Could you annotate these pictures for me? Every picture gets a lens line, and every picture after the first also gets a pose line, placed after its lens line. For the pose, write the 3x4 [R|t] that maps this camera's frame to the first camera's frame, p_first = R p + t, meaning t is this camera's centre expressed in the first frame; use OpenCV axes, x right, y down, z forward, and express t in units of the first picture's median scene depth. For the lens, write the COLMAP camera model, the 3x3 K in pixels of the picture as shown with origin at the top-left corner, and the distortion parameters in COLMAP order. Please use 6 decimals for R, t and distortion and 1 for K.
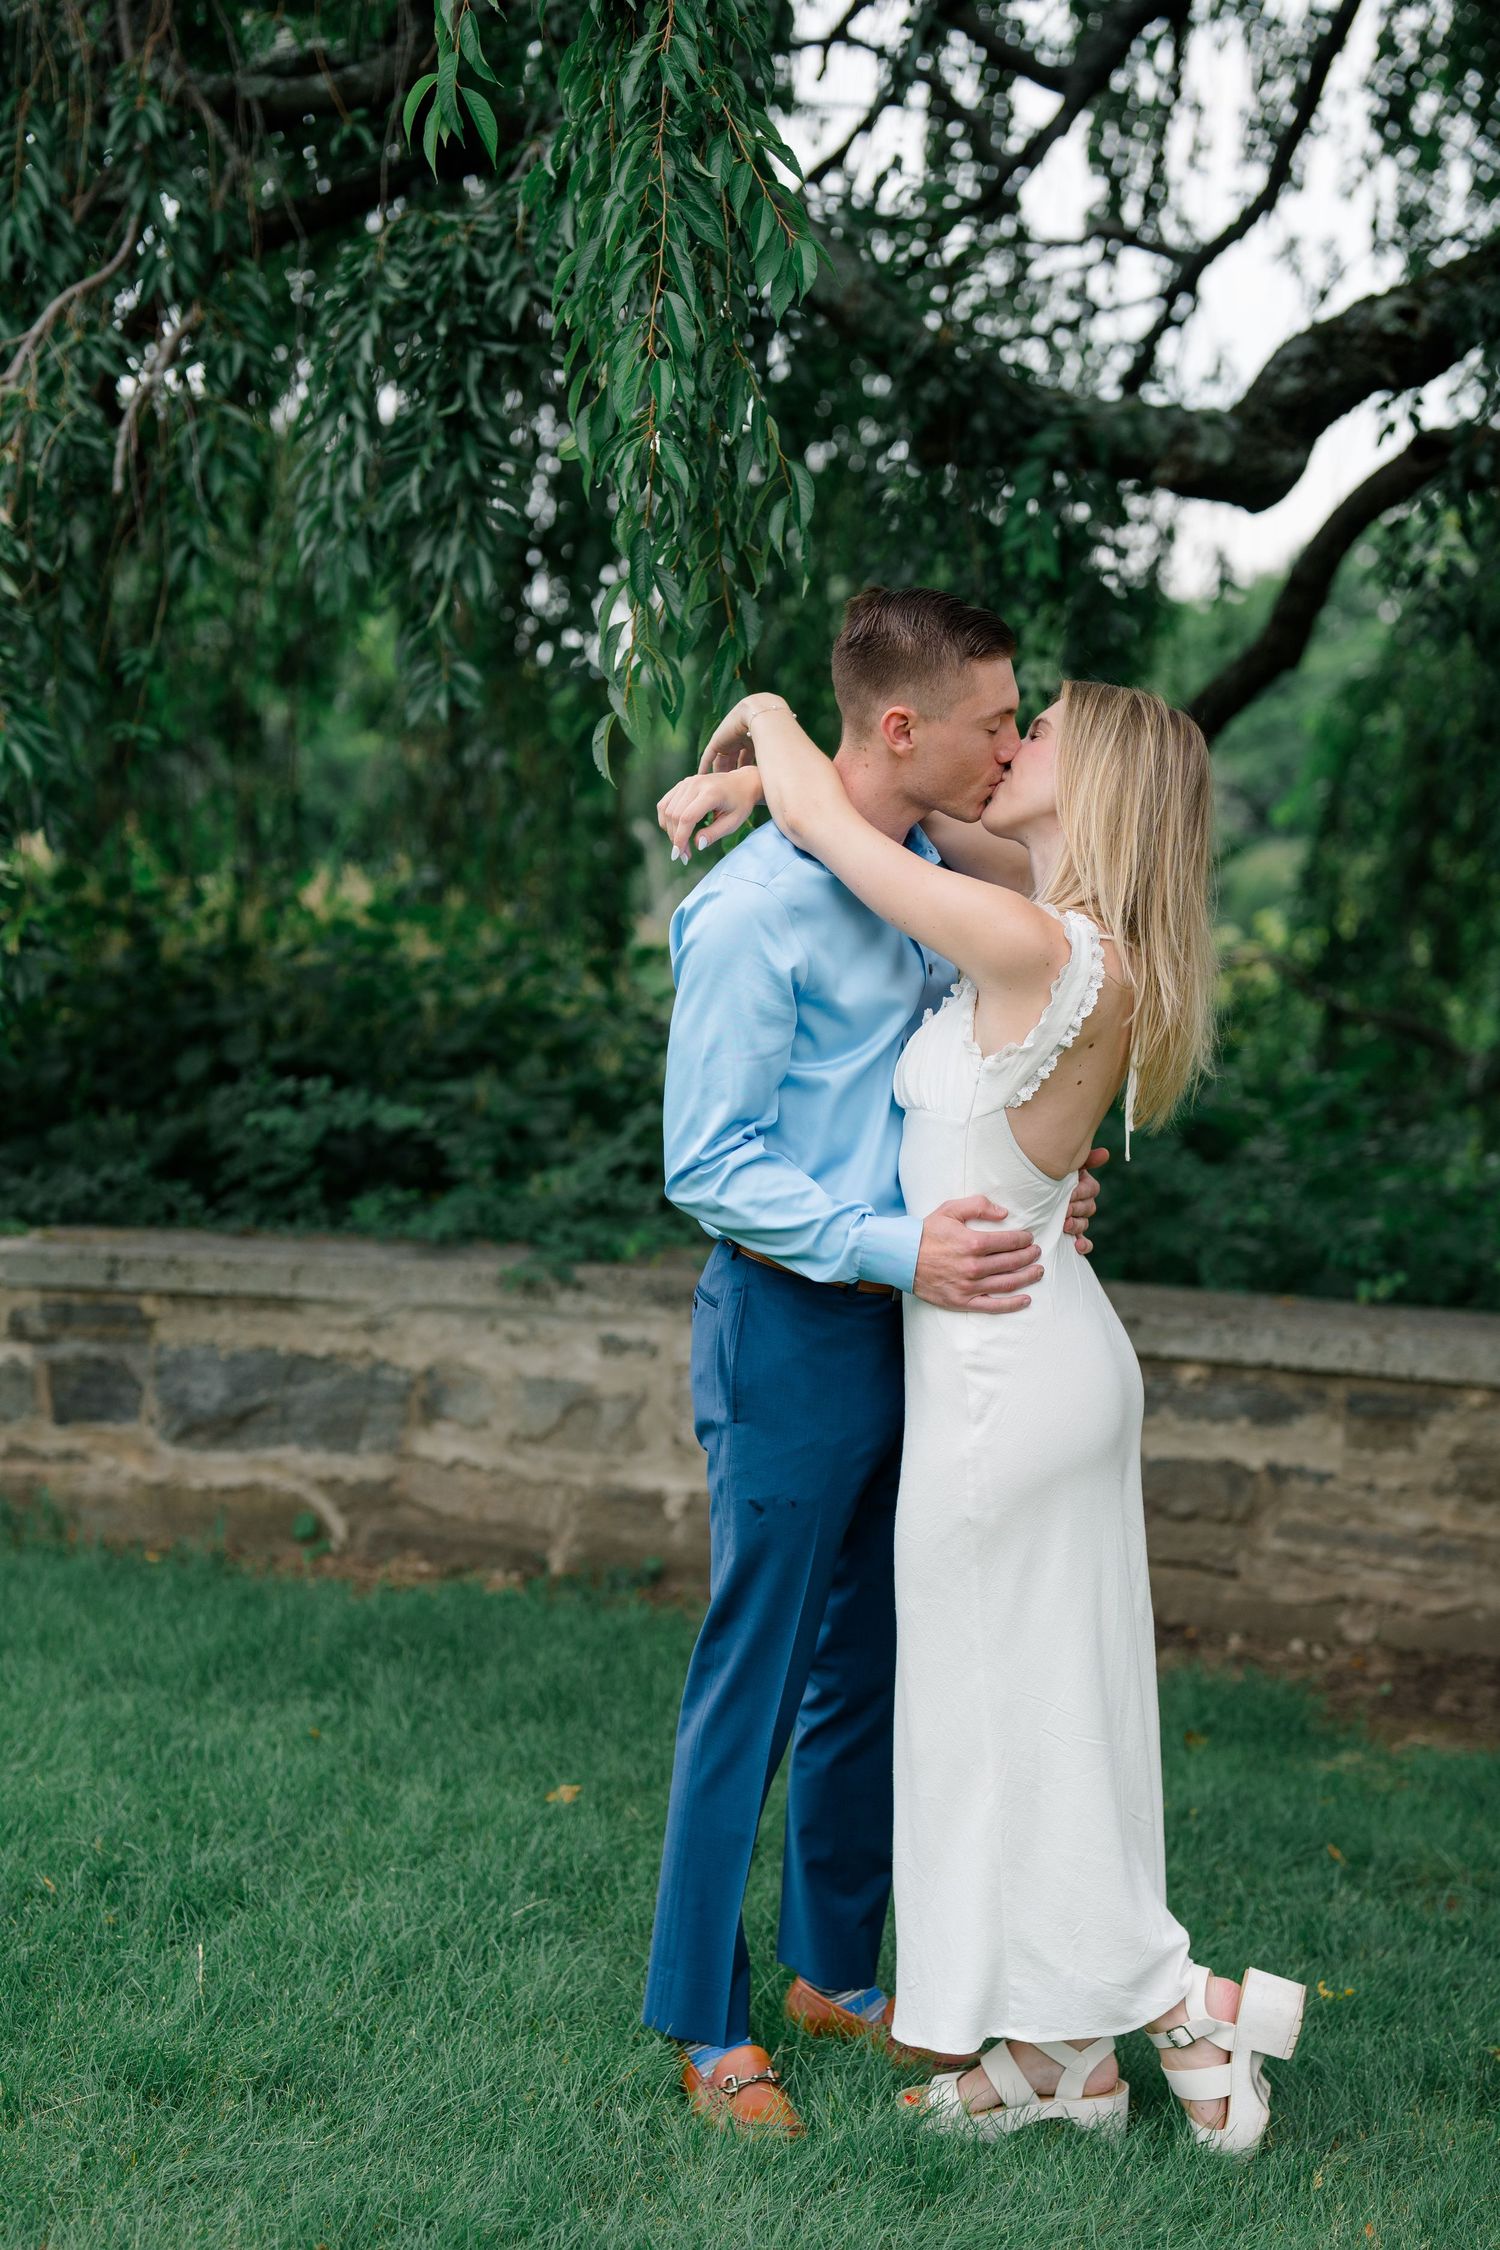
lens RADIAL K [[3219.1, 0, 767.5], [0, 3219.1, 1188.2], [0, 0, 1]] dist [-0.165603, 0.895718]
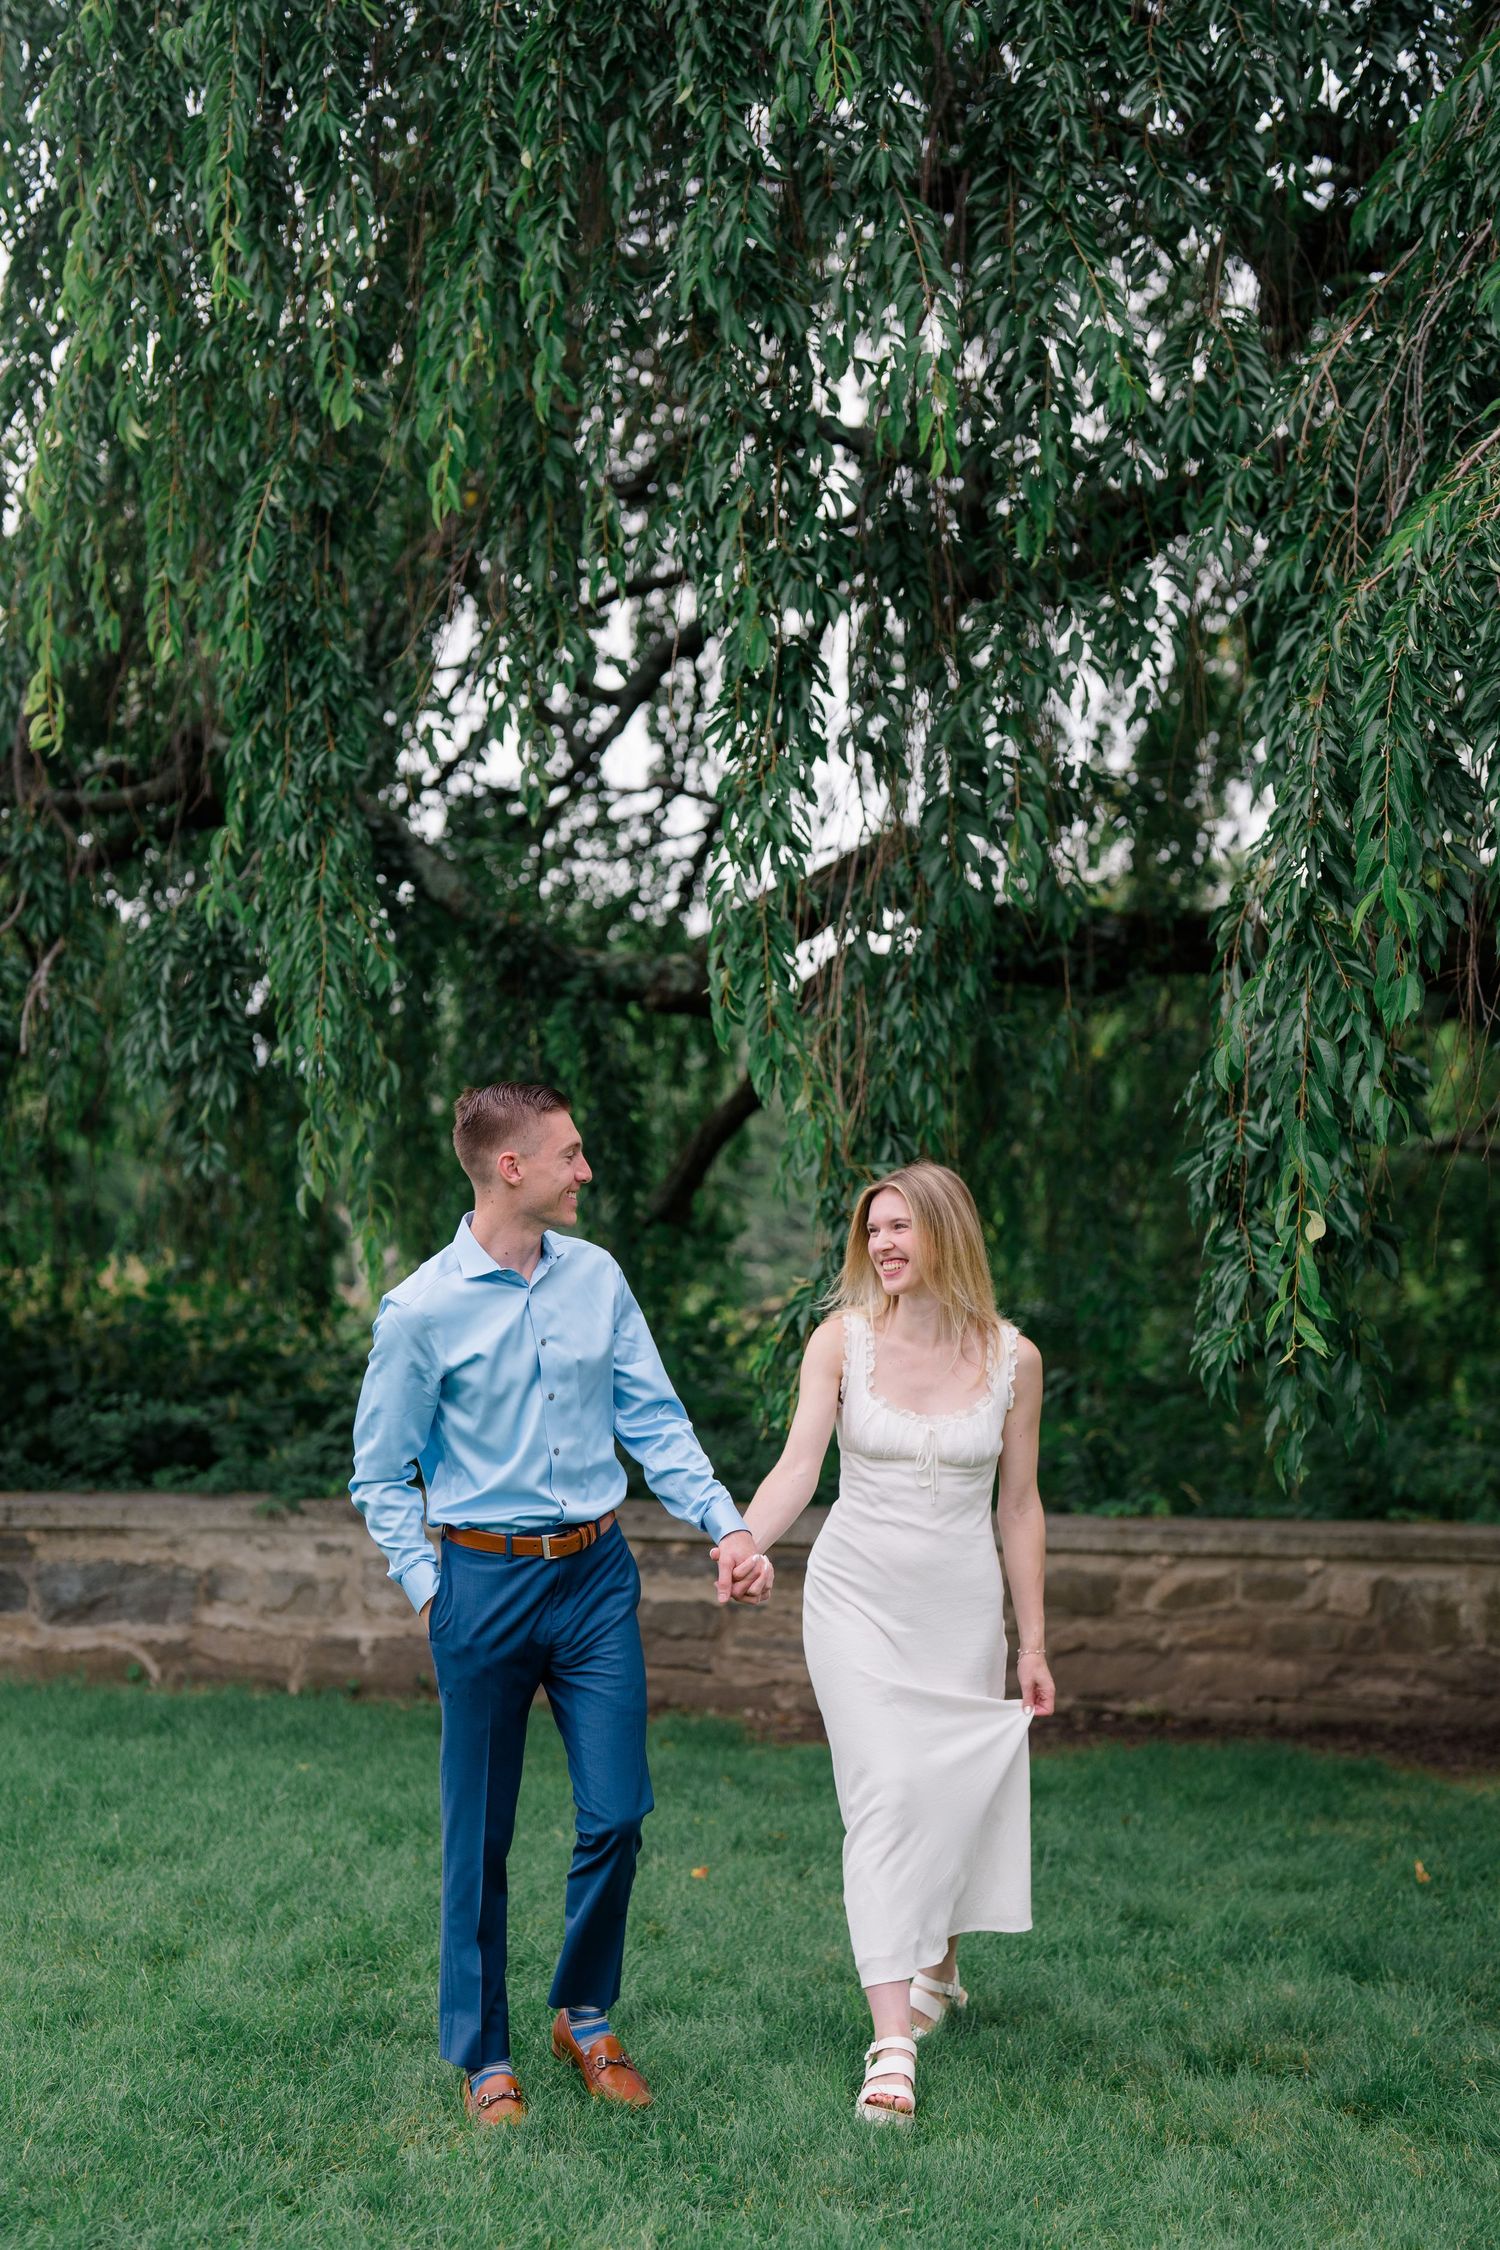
lens RADIAL K [[3219.1, 0, 767.5], [0, 3219.1, 1188.2], [0, 0, 1]] dist [-0.165603, 0.895718]
pose [[0.995622, -0.034308, 0.086950, 0.039099], [0.043904, 0.992854, -0.110963, 0.056006], [-0.082522, 0.114294, 0.990014, -0.619741]]
